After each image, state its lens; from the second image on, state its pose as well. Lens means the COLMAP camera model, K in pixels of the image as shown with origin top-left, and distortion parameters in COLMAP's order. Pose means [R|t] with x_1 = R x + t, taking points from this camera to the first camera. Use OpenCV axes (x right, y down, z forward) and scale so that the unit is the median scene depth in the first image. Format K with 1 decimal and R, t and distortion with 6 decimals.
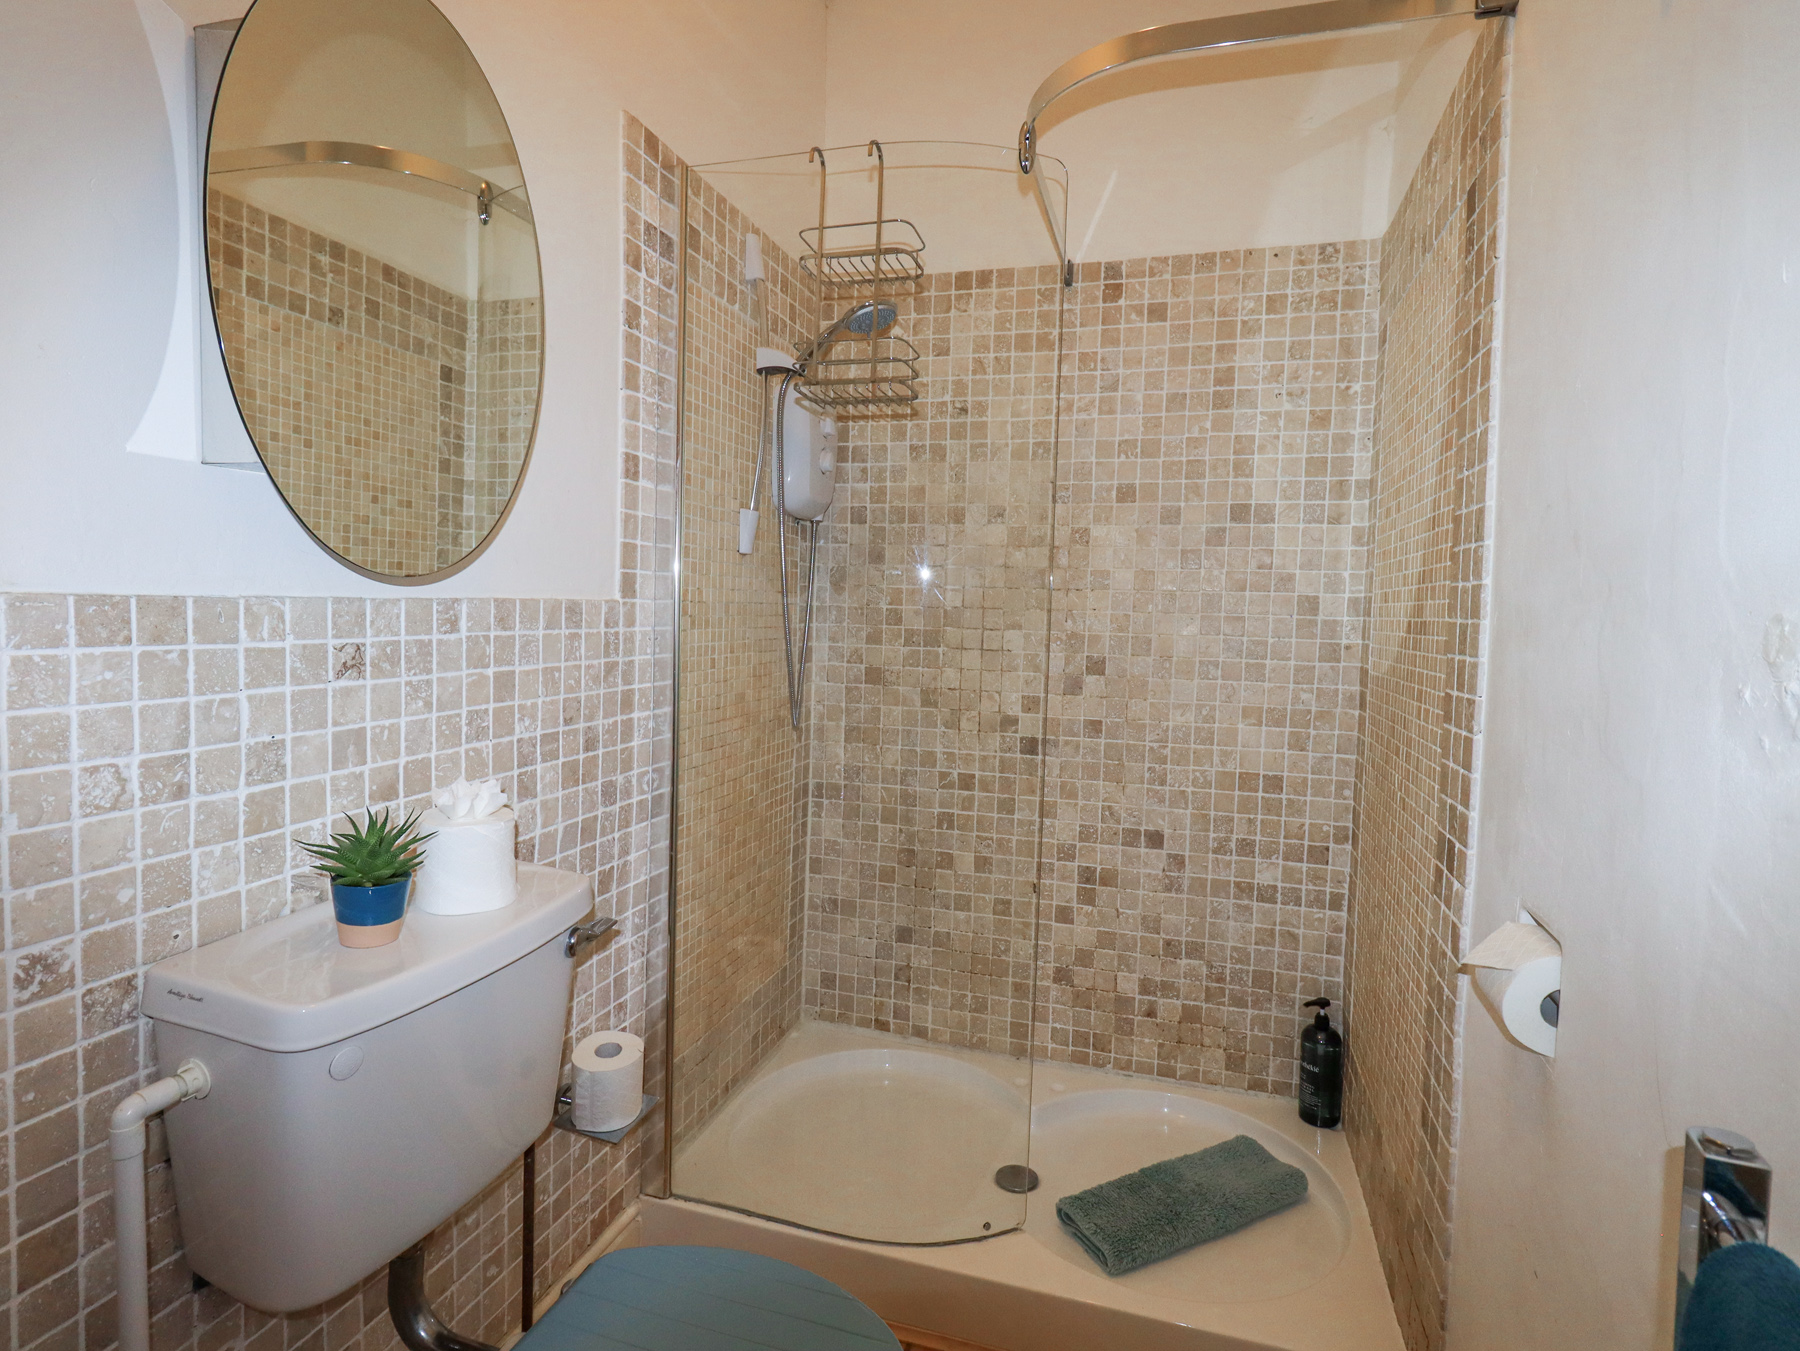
lens RADIAL K [[963.2, 0, 911.7], [0, 963.2, 659.7], [0, 0, 1]] dist [0.002570, -0.000316]
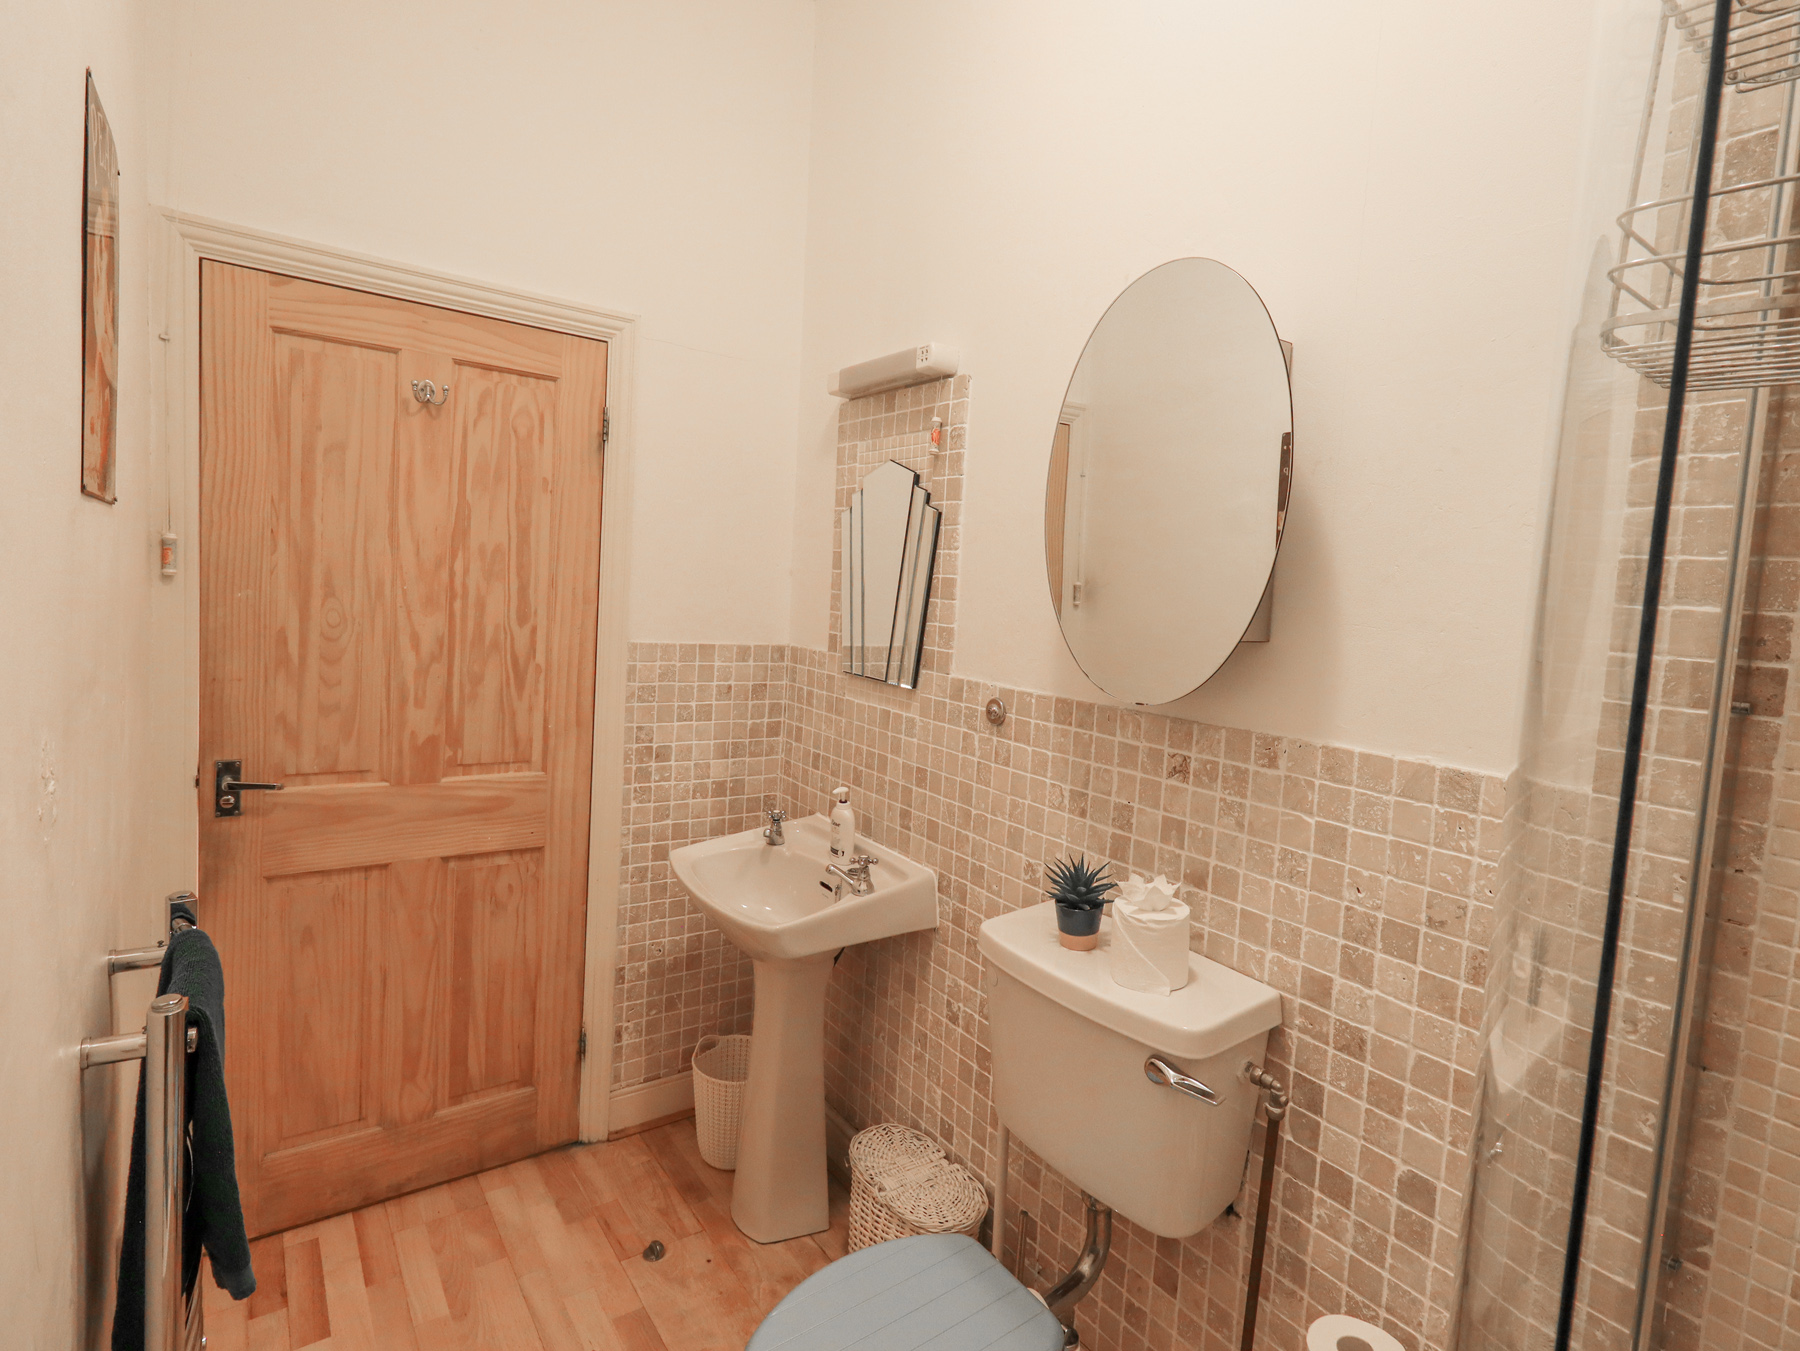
lens RADIAL K [[963.2, 0, 911.7], [0, 963.2, 659.7], [0, 0, 1]] dist [0.002570, -0.000316]
pose [[-0.624489, -0.008232, -0.780990, 0.684285], [-0.124307, 0.988246, 0.088981, -0.217473], [0.771078, 0.152650, -0.618172, 1.516754]]
